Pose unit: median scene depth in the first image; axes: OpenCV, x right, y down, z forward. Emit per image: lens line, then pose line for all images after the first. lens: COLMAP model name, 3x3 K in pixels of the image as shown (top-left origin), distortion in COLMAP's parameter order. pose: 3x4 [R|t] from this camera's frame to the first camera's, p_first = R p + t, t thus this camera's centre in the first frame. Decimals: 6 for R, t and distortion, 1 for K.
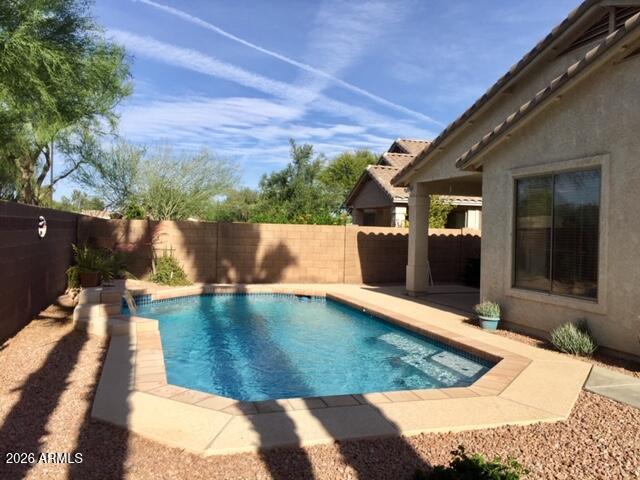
lens RADIAL K [[548.6, 0, 318.5], [0, 548.6, 229.6], [0, 0, 1]] dist [0.074548, -0.094588]
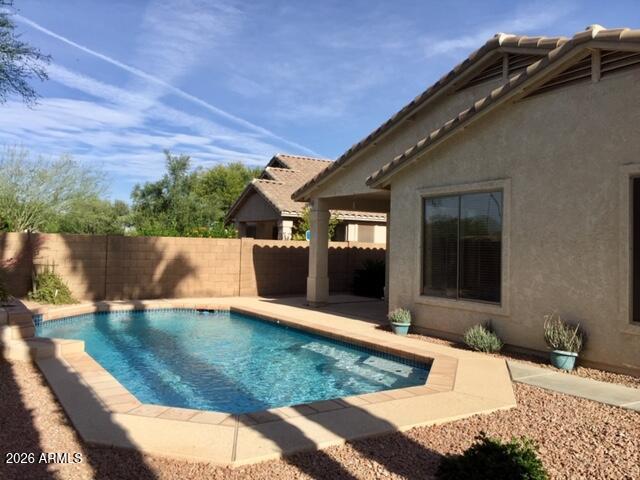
lens RADIAL K [[548.6, 0, 318.5], [0, 548.6, 229.6], [0, 0, 1]] dist [0.074548, -0.094588]
pose [[0.965633, 0.004624, 0.259867, -0.133618], [0.001261, 0.999747, -0.022475, -0.002296], [-0.259905, 0.022030, 0.965383, -0.014526]]
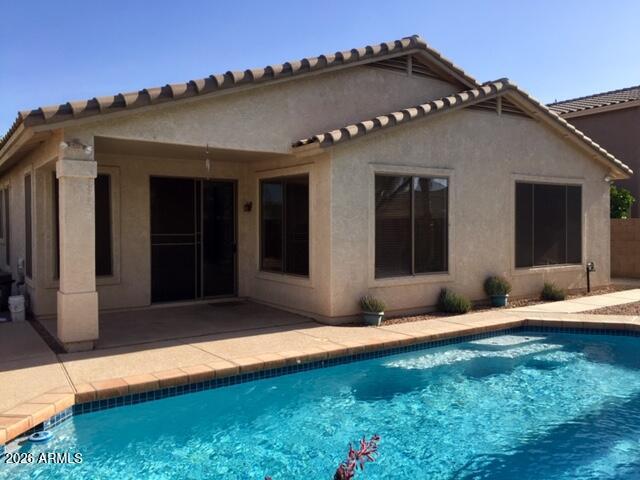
lens RADIAL K [[548.6, 0, 318.5], [0, 548.6, 229.6], [0, 0, 1]] dist [0.074548, -0.094588]
pose [[-0.296856, -0.035225, 0.954272, -0.586884], [-0.009655, 0.999379, 0.033887, -0.020374], [-0.954873, 0.000846, -0.297012, 1.388328]]
